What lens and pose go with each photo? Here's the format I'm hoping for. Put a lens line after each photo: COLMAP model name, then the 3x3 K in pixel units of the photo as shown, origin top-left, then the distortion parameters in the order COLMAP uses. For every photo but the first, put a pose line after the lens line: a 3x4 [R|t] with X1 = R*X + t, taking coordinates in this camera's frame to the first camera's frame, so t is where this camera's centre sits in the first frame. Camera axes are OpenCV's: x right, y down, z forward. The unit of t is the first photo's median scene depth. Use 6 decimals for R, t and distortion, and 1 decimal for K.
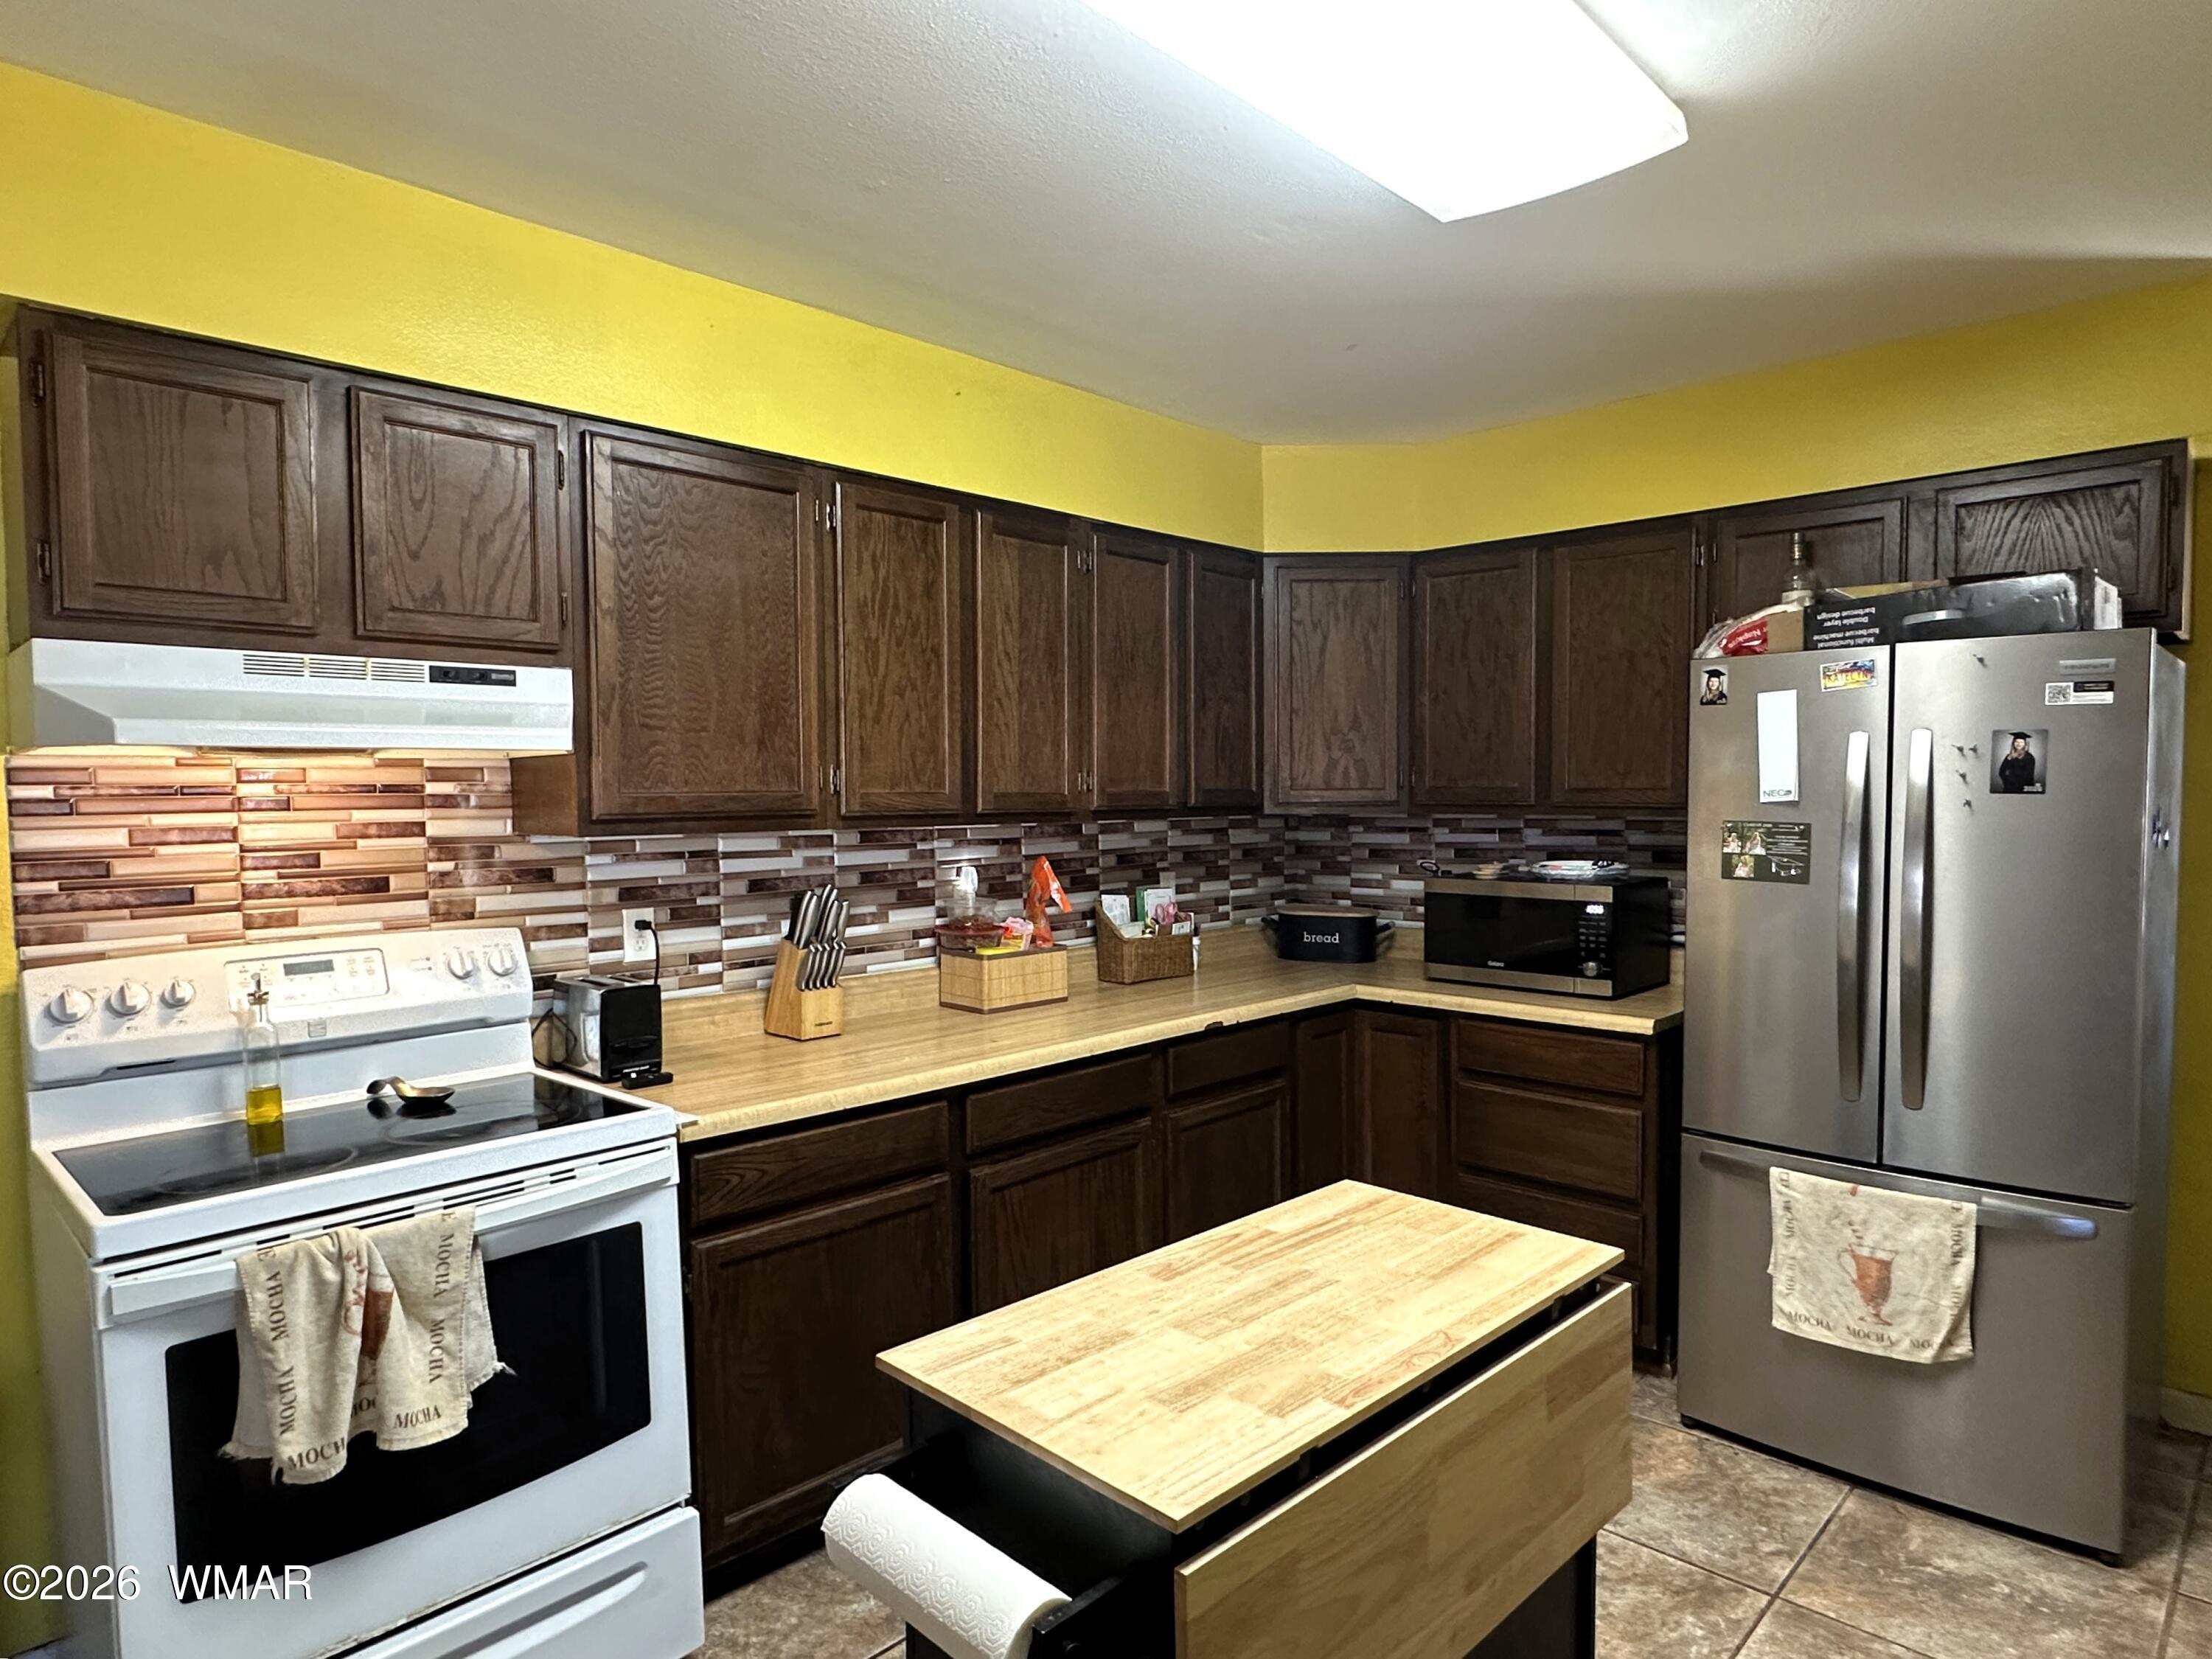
lens RADIAL K [[1270.8, 0, 1106.0], [0, 1270.8, 829.5], [0, 0, 1]] dist [-0.001283, -0.000758]
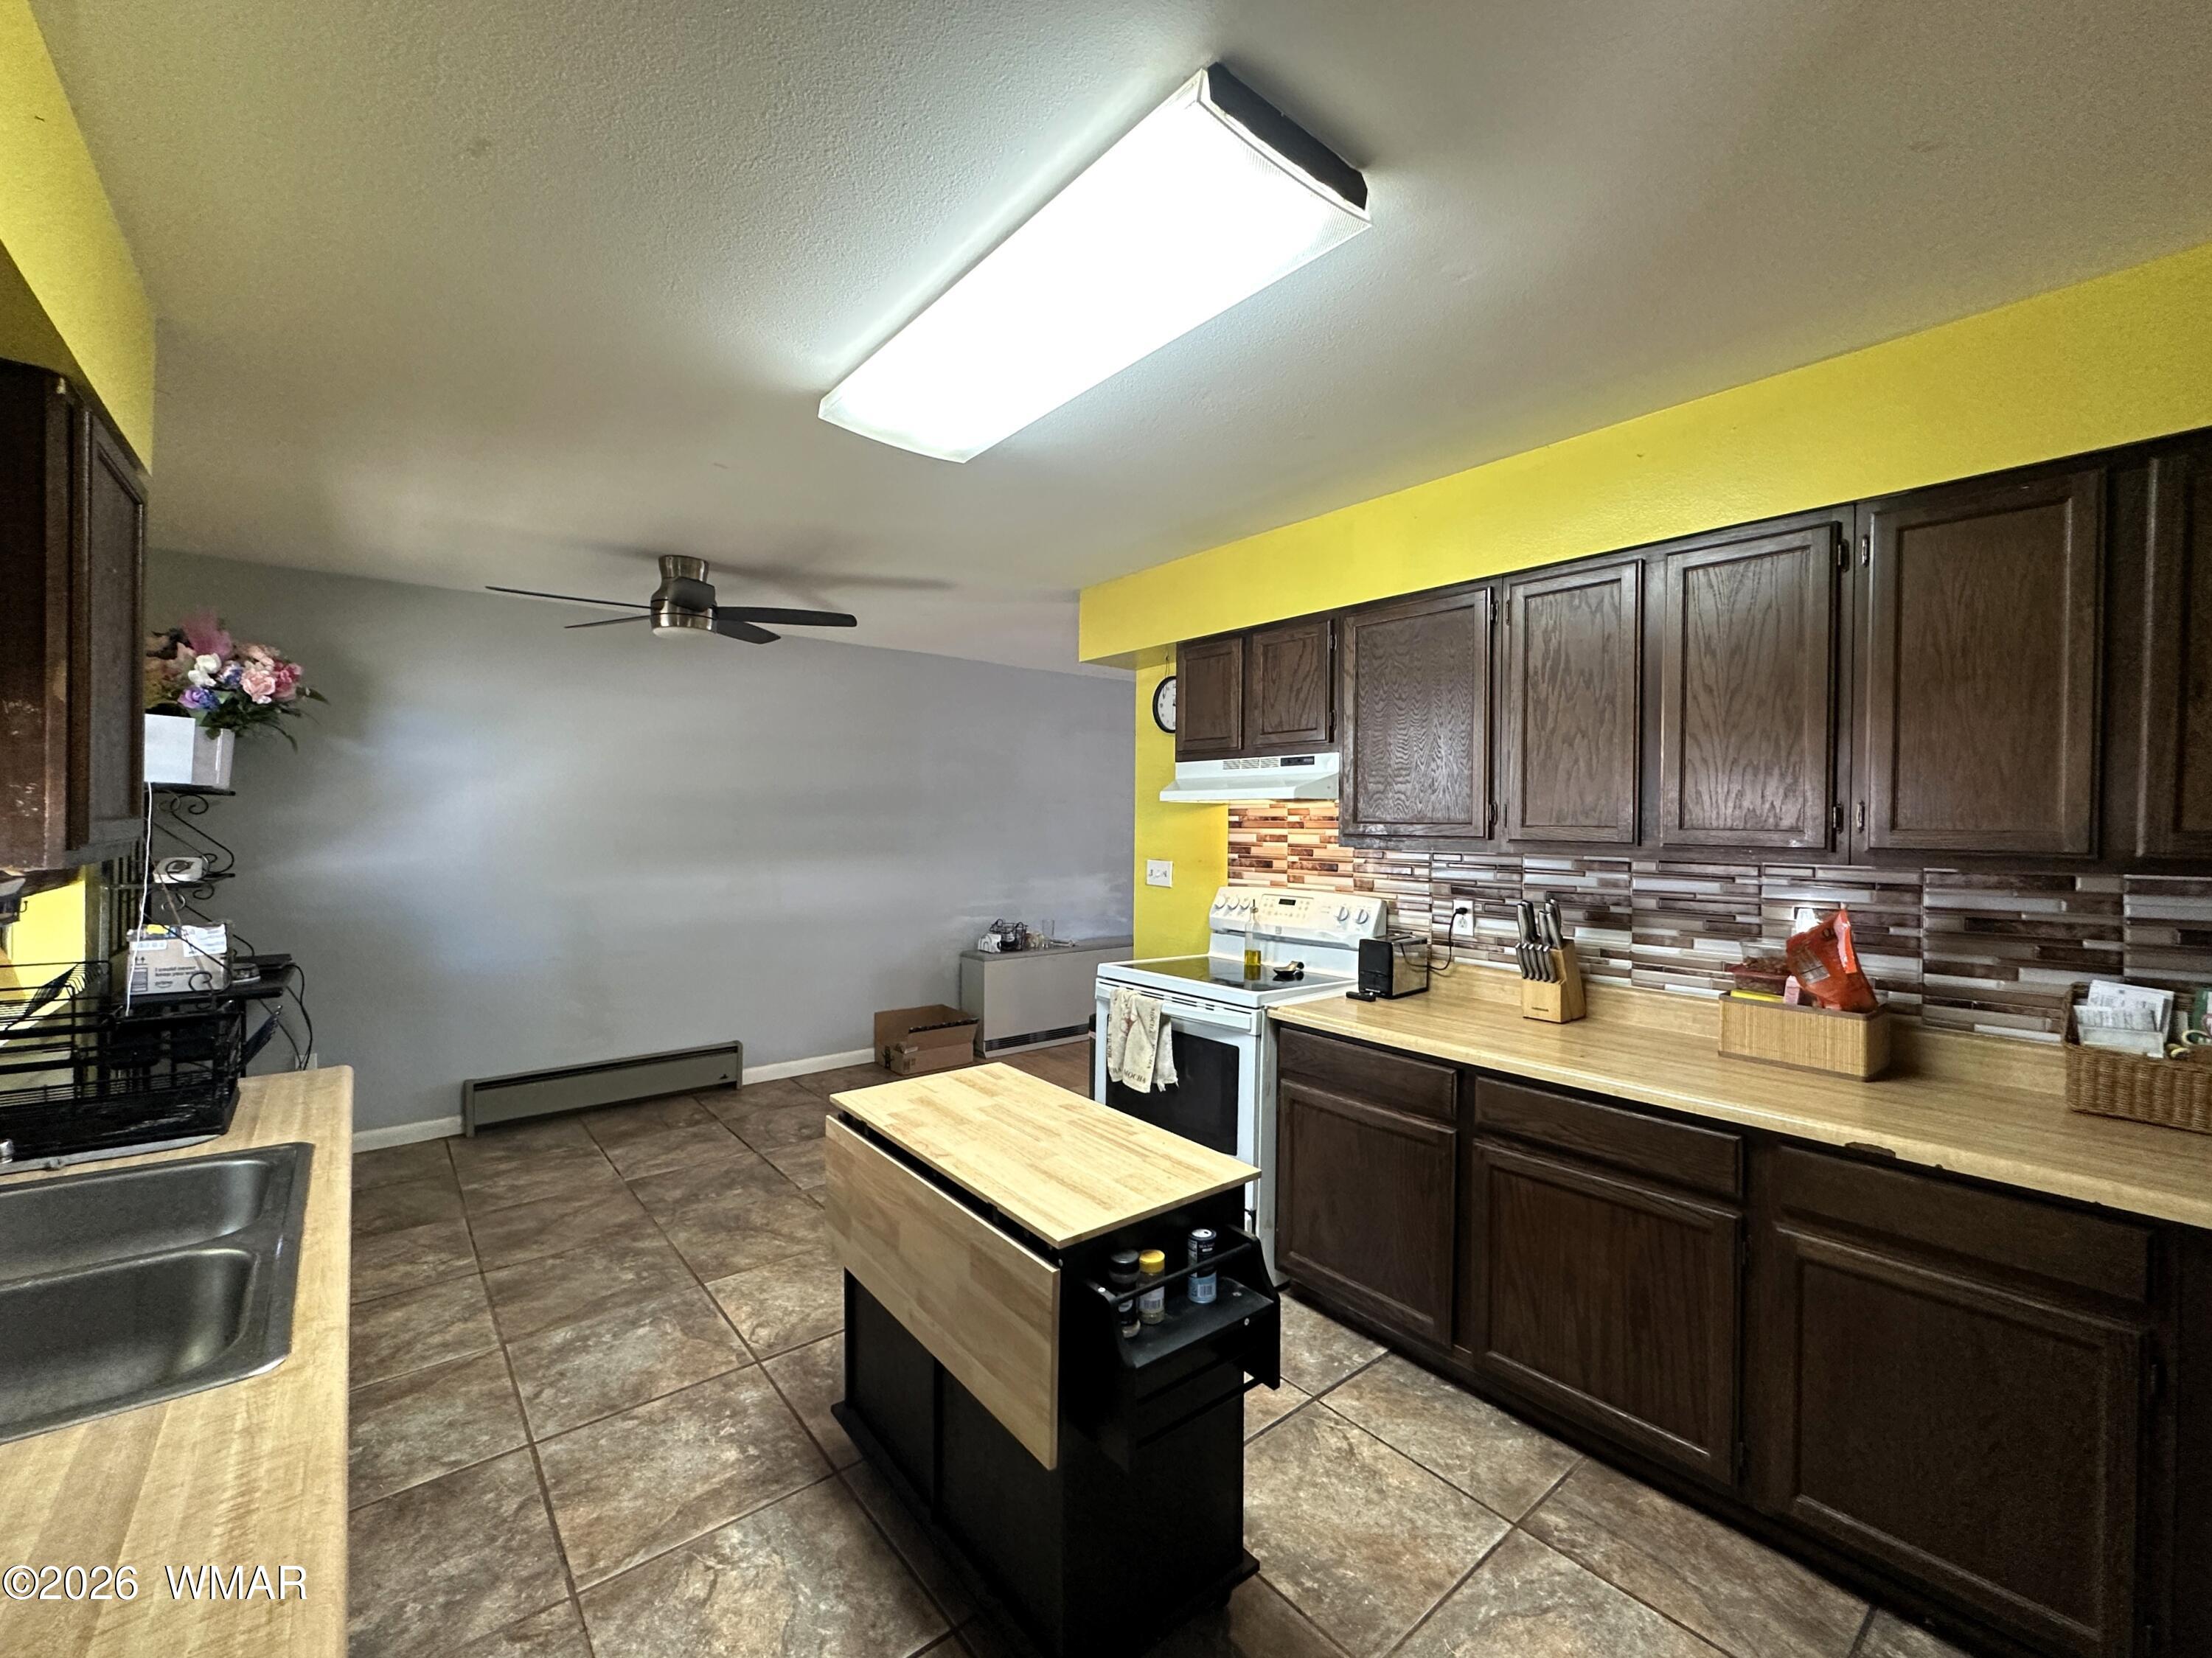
lens RADIAL K [[900.6, 0, 1106.0], [0, 900.6, 829.0], [0, 0, 1]] dist [0.001078, 0.000745]
pose [[-0.096733, 0.022737, -0.995051, 0.761290], [-0.034789, 0.999051, 0.026211, -0.036179], [0.994702, 0.037152, -0.095851, 0.704740]]
